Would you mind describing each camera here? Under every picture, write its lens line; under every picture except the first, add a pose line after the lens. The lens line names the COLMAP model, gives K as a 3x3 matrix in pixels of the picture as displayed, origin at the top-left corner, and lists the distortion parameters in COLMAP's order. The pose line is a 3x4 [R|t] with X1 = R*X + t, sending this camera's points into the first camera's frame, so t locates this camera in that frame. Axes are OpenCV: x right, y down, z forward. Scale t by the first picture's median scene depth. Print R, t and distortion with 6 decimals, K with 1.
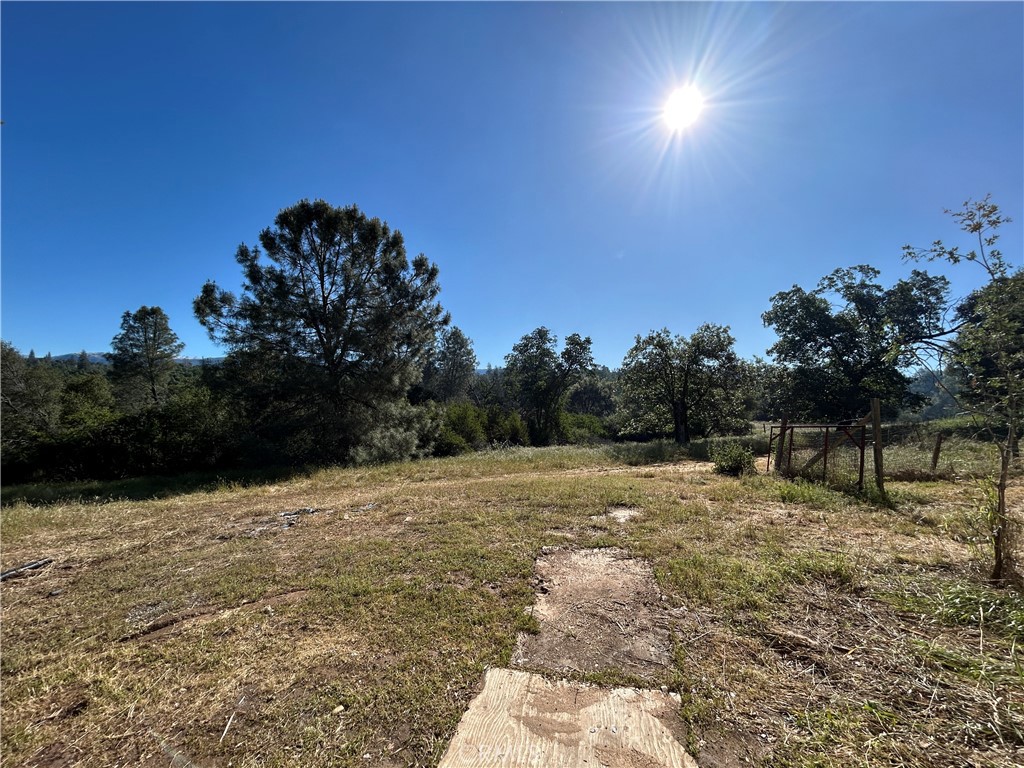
lens RADIAL K [[412.5, 0, 512.2], [0, 412.5, 381.5], [0, 0, 1]] dist [-0.001750, -0.000298]
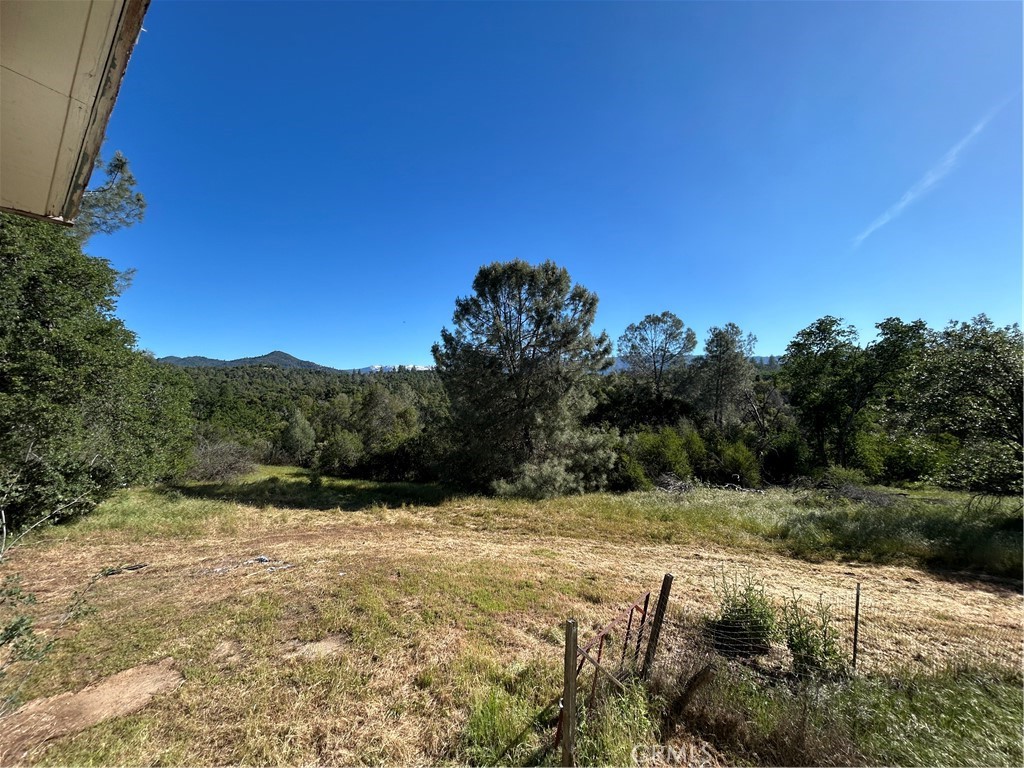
lens RADIAL K [[412.5, 0, 512.1], [0, 412.5, 385.5], [0, 0, 1]] dist [-0.001750, -0.000298]
pose [[0.717971, -0.037374, -0.695069, 0.276628], [0.053861, 0.998547, 0.001944, -0.063792], [0.693987, -0.038833, 0.718940, 0.127676]]
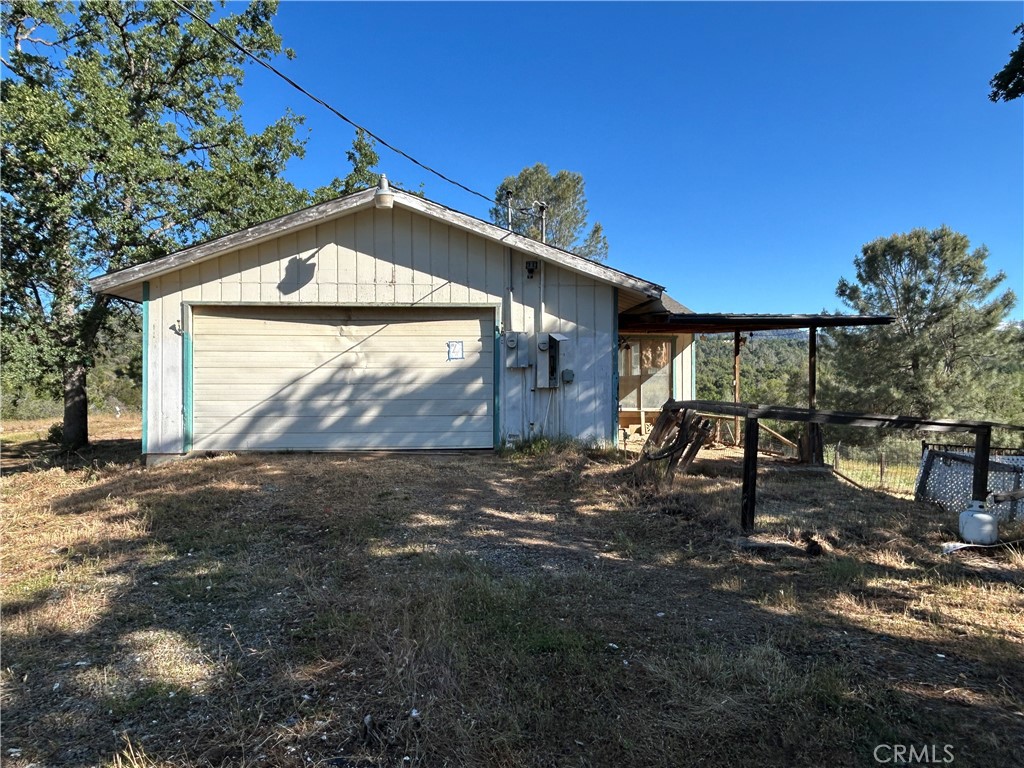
lens RADIAL K [[652.4, 0, 511.3], [0, 652.4, 386.5], [0, 0, 1]] dist [-0.002096, -0.000328]
pose [[-0.054950, -0.011249, -0.998426, 1.049348], [0.055897, 0.998334, -0.014325, -0.037464], [0.996923, -0.056596, -0.054229, 0.030416]]
